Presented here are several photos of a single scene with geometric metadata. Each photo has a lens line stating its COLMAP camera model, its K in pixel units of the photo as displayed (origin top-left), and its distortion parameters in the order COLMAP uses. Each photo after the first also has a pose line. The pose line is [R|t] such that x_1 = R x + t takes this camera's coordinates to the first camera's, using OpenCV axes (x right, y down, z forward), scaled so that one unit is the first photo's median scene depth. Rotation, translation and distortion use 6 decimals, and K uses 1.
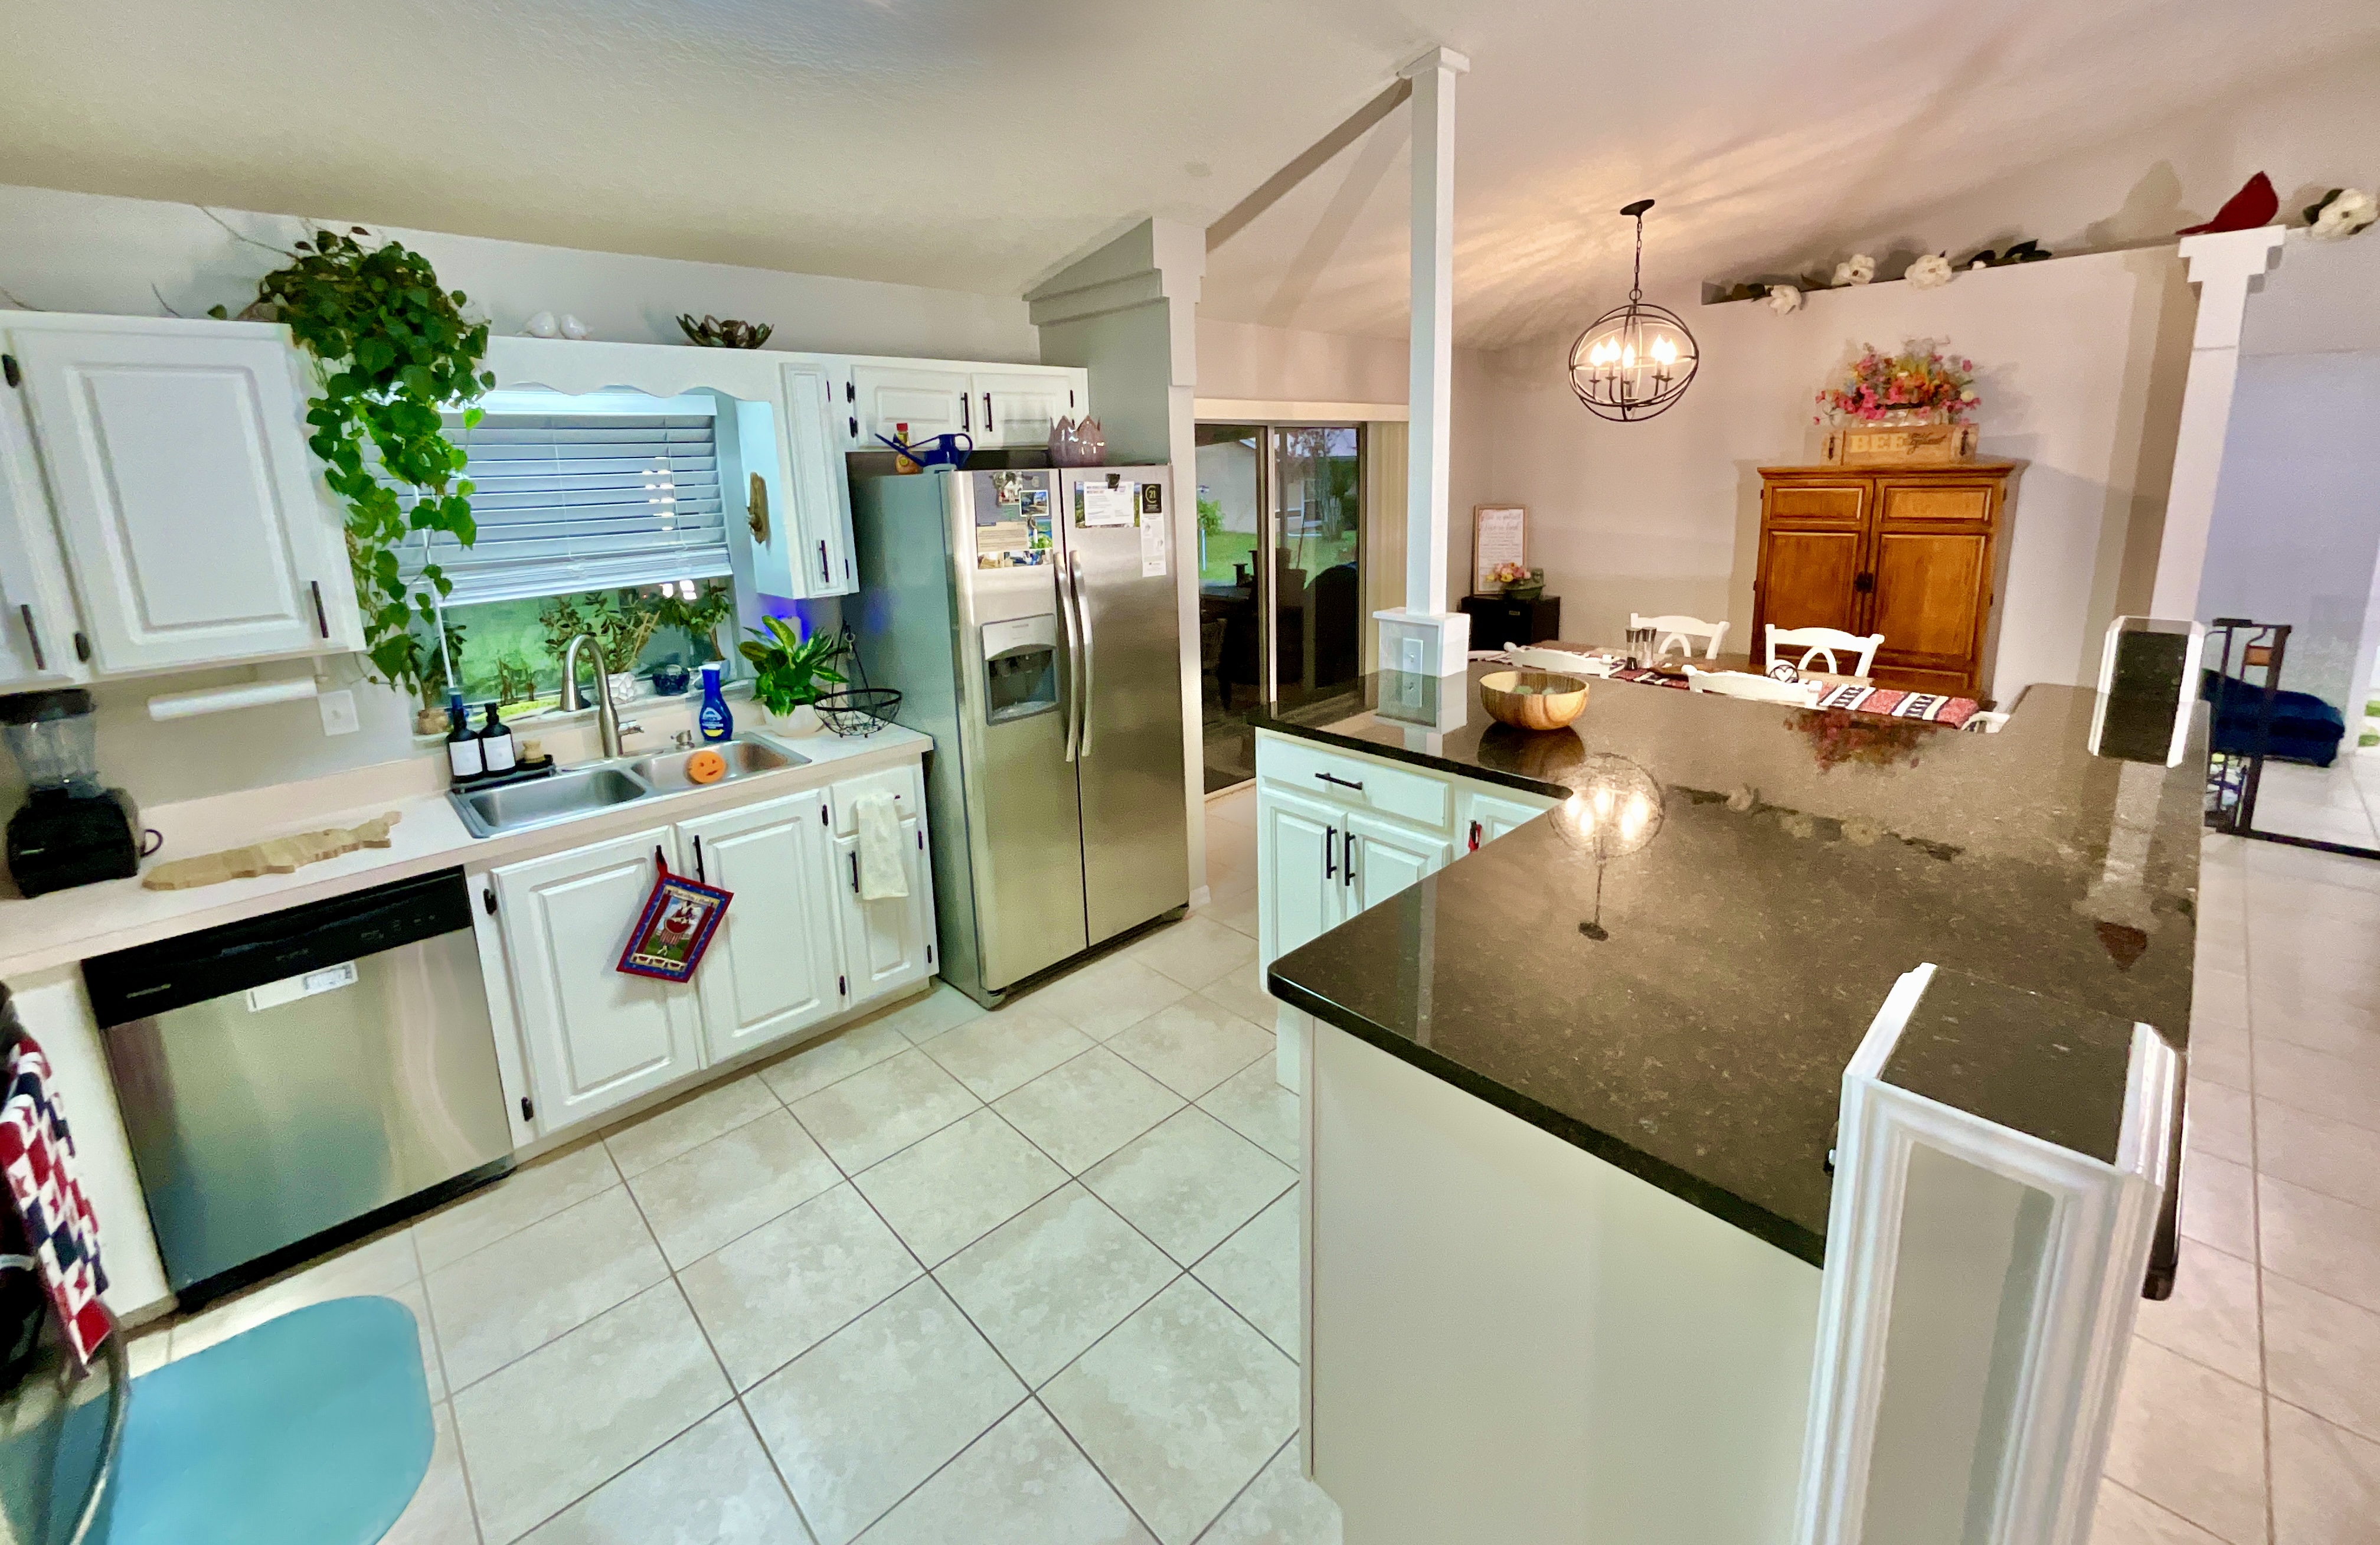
lens RADIAL K [[967.8, 0, 1188.9], [0, 967.8, 655.4], [0, 0, 1]] dist [-0.000824, 0.000116]
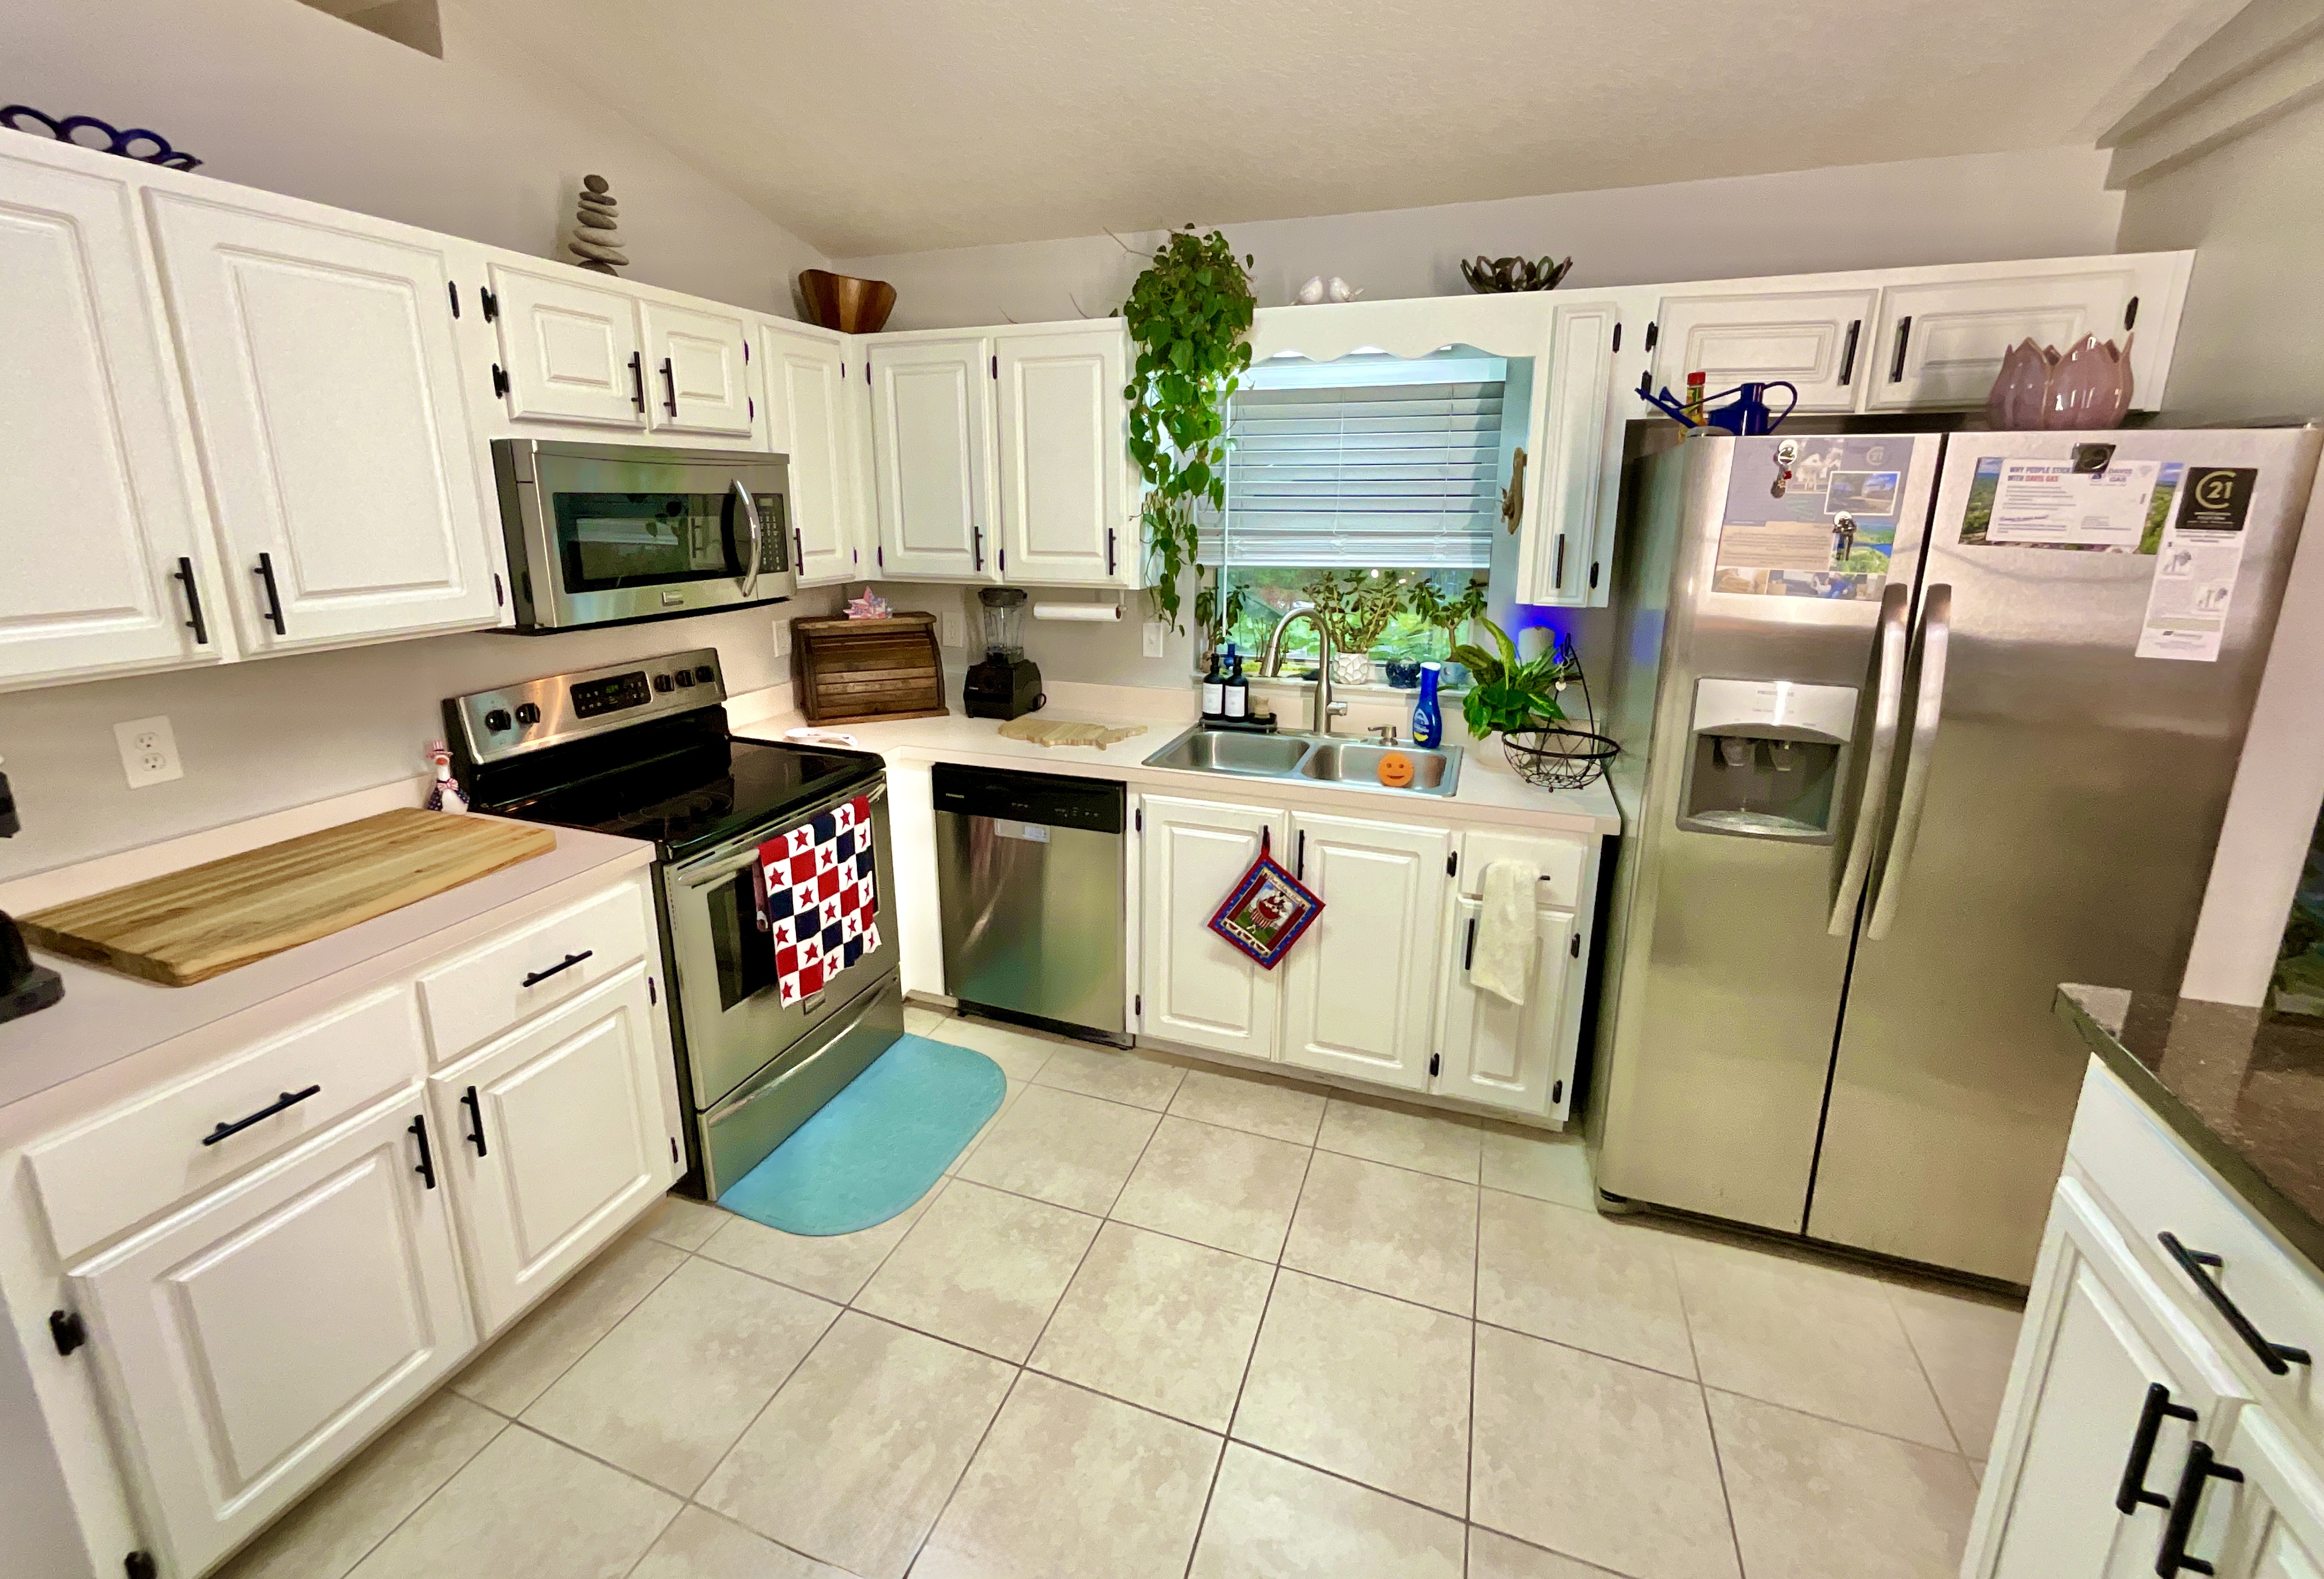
lens RADIAL K [[944.0, 0, 1163.5], [0, 944.0, 711.8], [0, 0, 1]] dist [0.000585, -0.000028]
pose [[0.449140, 0.228719, -0.863690, 0.163435], [-0.190337, 0.968982, 0.157623, -0.037145], [0.872952, 0.093597, 0.478743, 0.353850]]
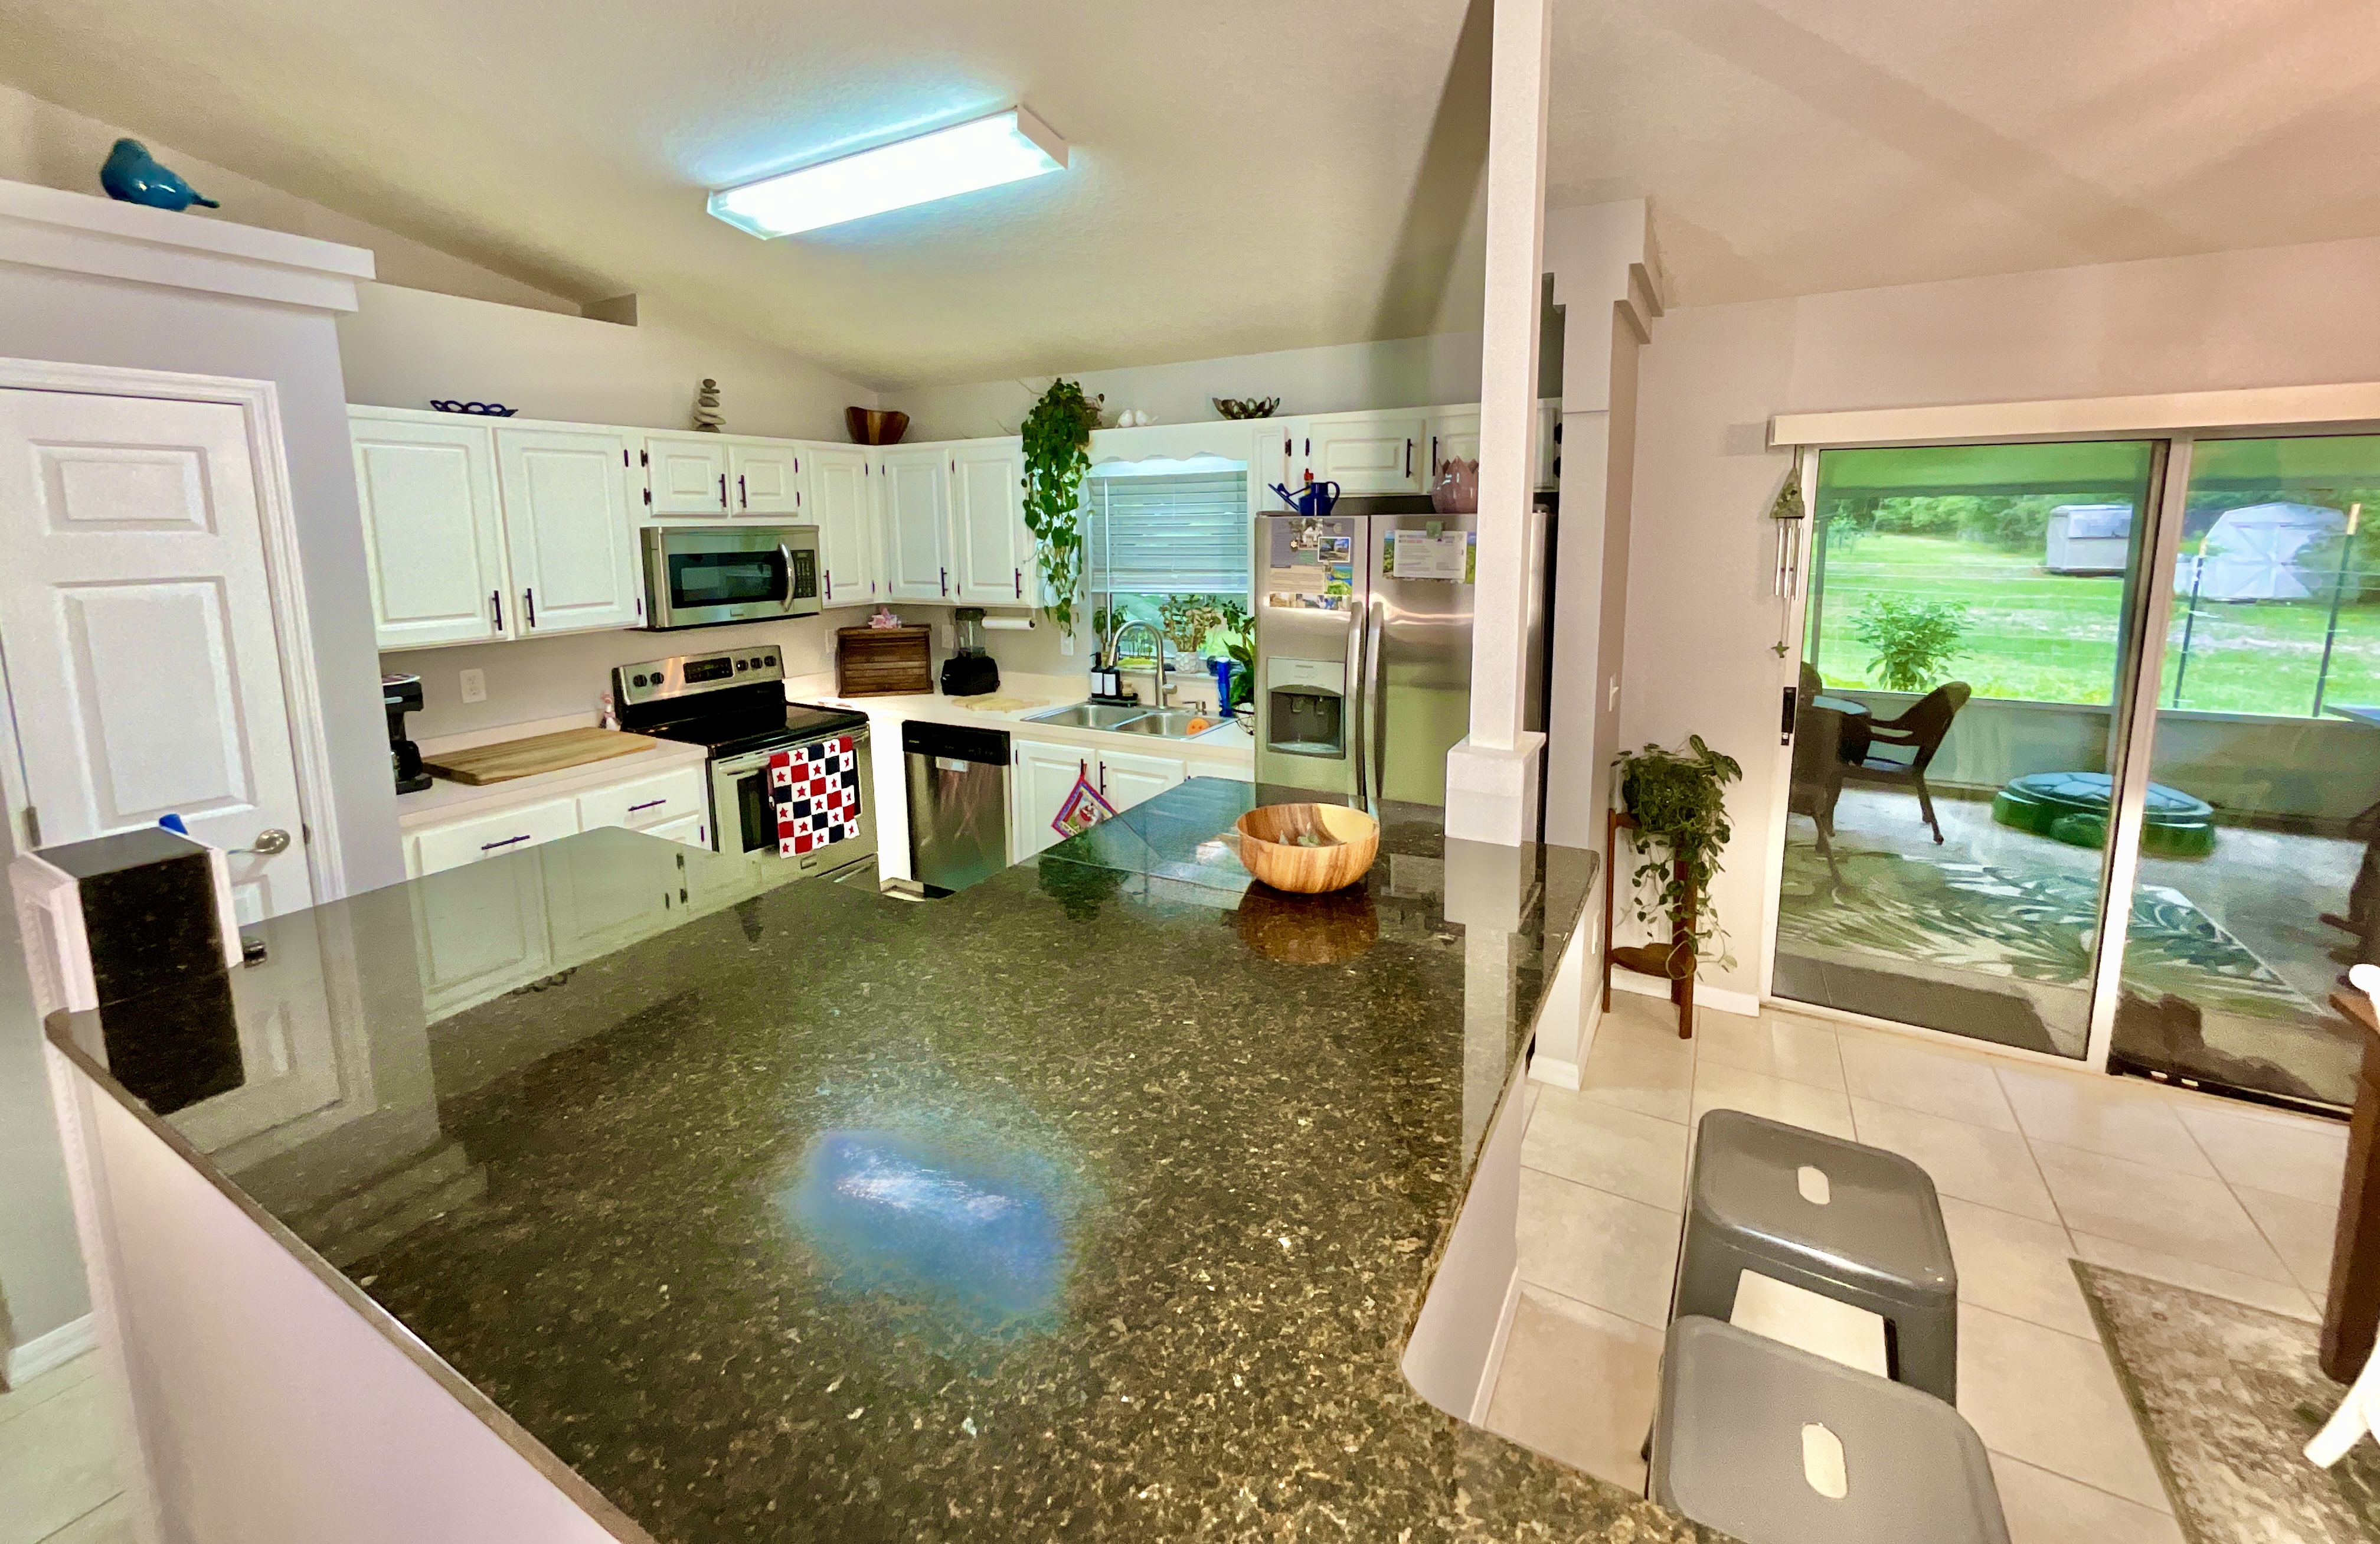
lens RADIAL K [[967.9, 0, 1188.9], [0, 967.9, 654.9], [0, 0, 1]] dist [-0.000824, 0.000116]
pose [[0.287468, 0.153954, -0.945336, 0.724858], [-0.182524, 0.977715, 0.103723, -0.120351], [0.940238, 0.142730, 0.309162, 0.533950]]
